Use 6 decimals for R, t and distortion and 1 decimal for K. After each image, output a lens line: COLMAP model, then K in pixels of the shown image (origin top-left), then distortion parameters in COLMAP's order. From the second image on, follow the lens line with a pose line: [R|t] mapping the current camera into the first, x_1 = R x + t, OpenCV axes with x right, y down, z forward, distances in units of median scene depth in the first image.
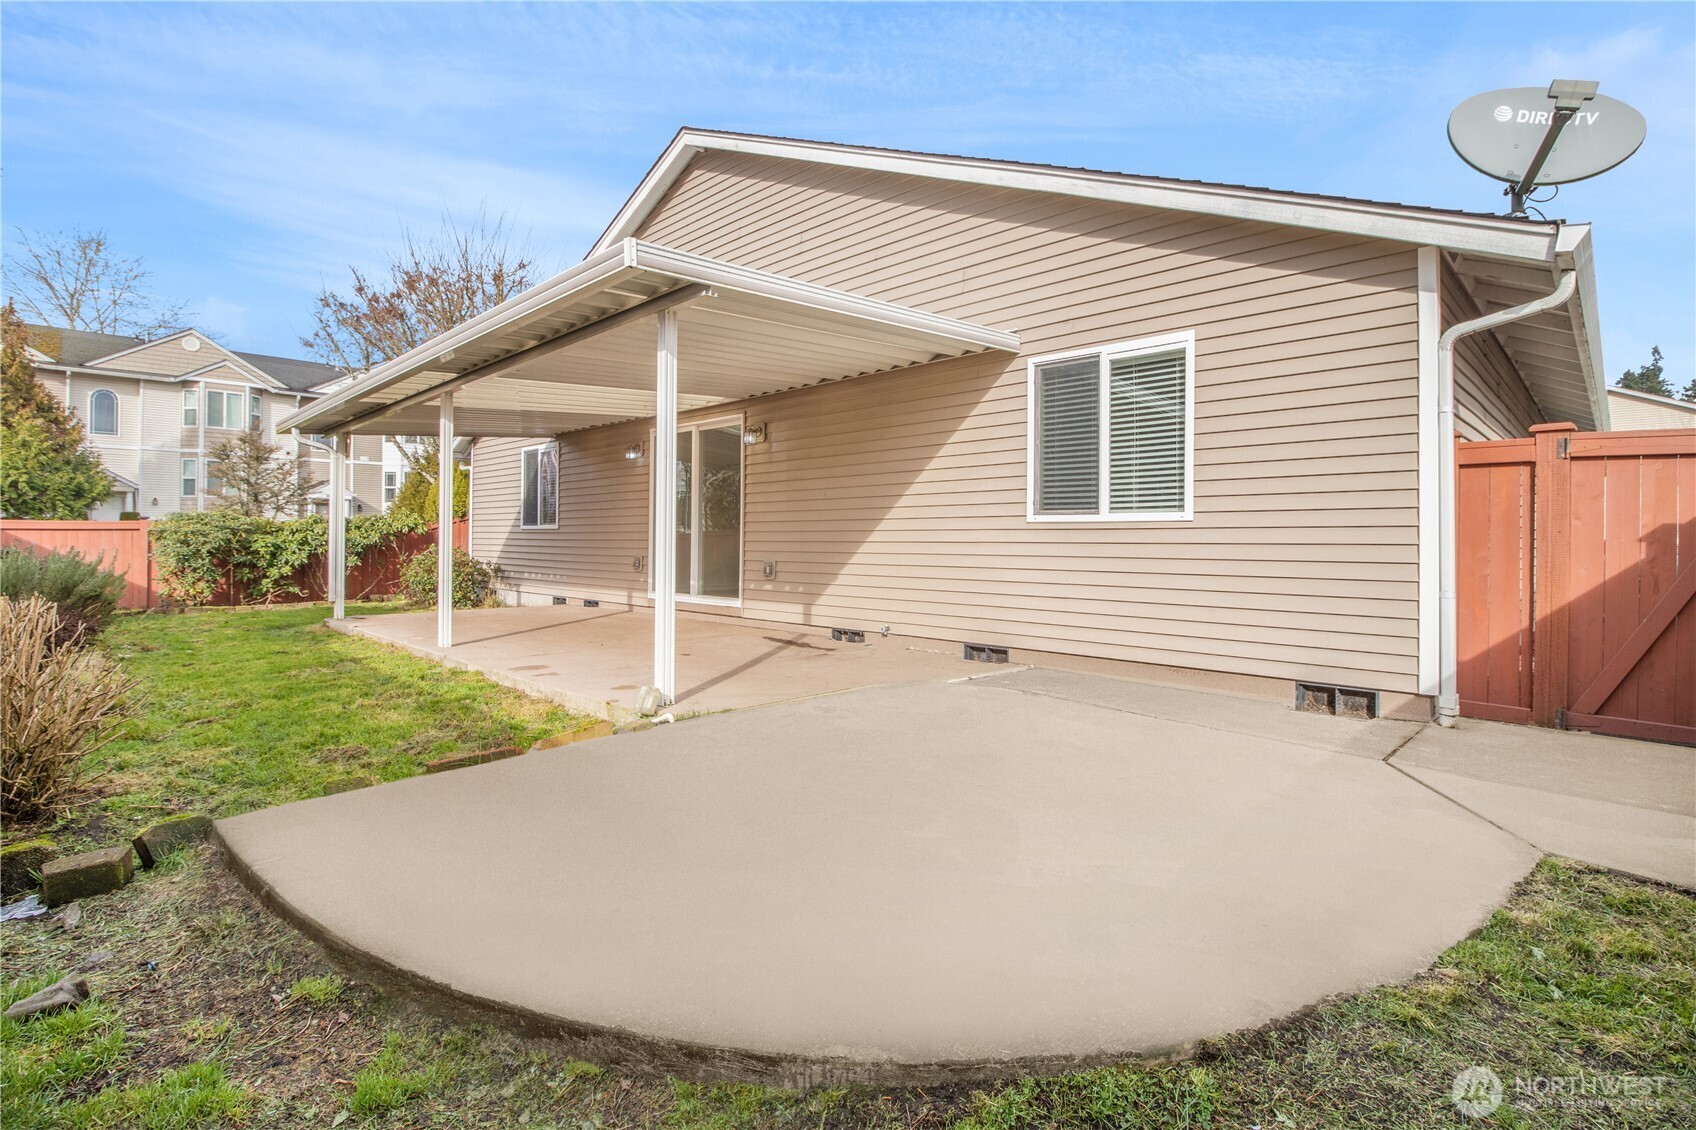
lens RADIAL K [[798.5, 0, 849.0], [0, 798.5, 556.8], [0, 0, 1]] dist [-0.027291, -0.000232]
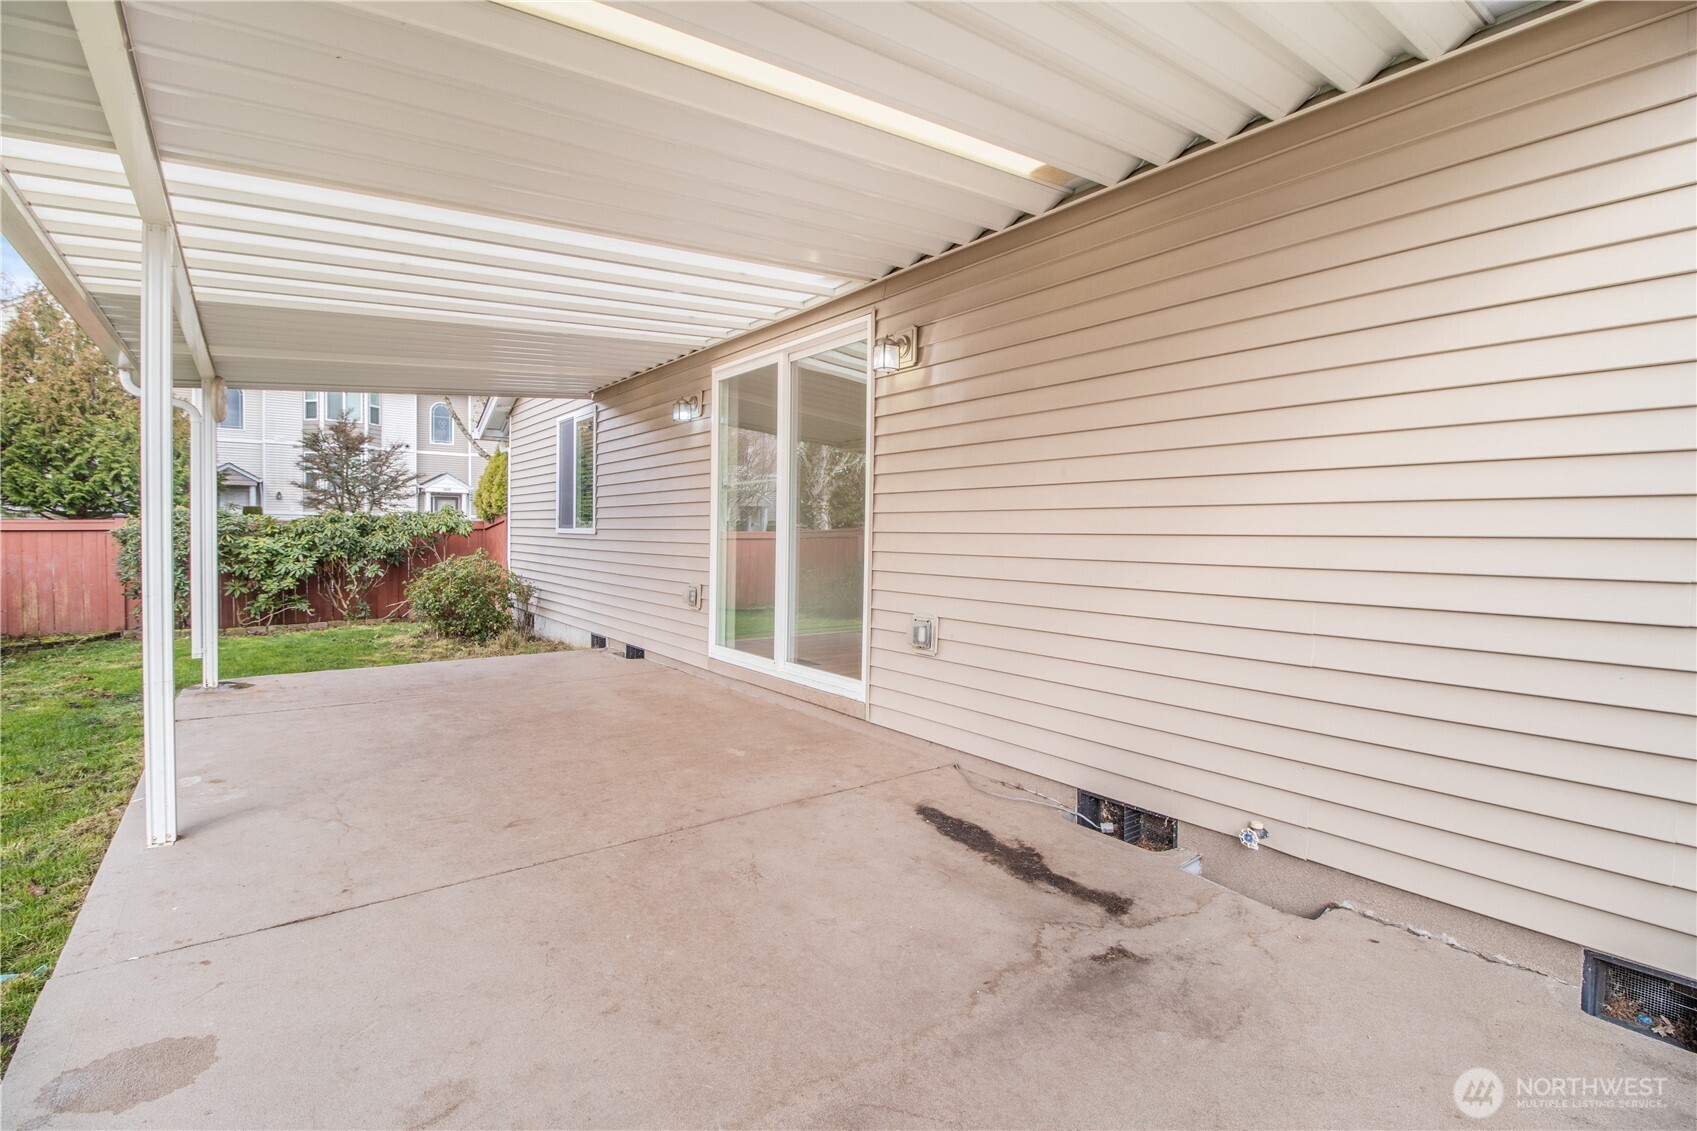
lens RADIAL K [[798.9, 0, 841.5], [0, 798.9, 564.4], [0, 0, 1]] dist [-0.027291, -0.000232]
pose [[0.986095, 0.011951, -0.165753, -0.052146], [-0.008948, 0.999782, 0.018852, -0.025709], [0.165942, -0.017107, 0.985987, 0.392125]]
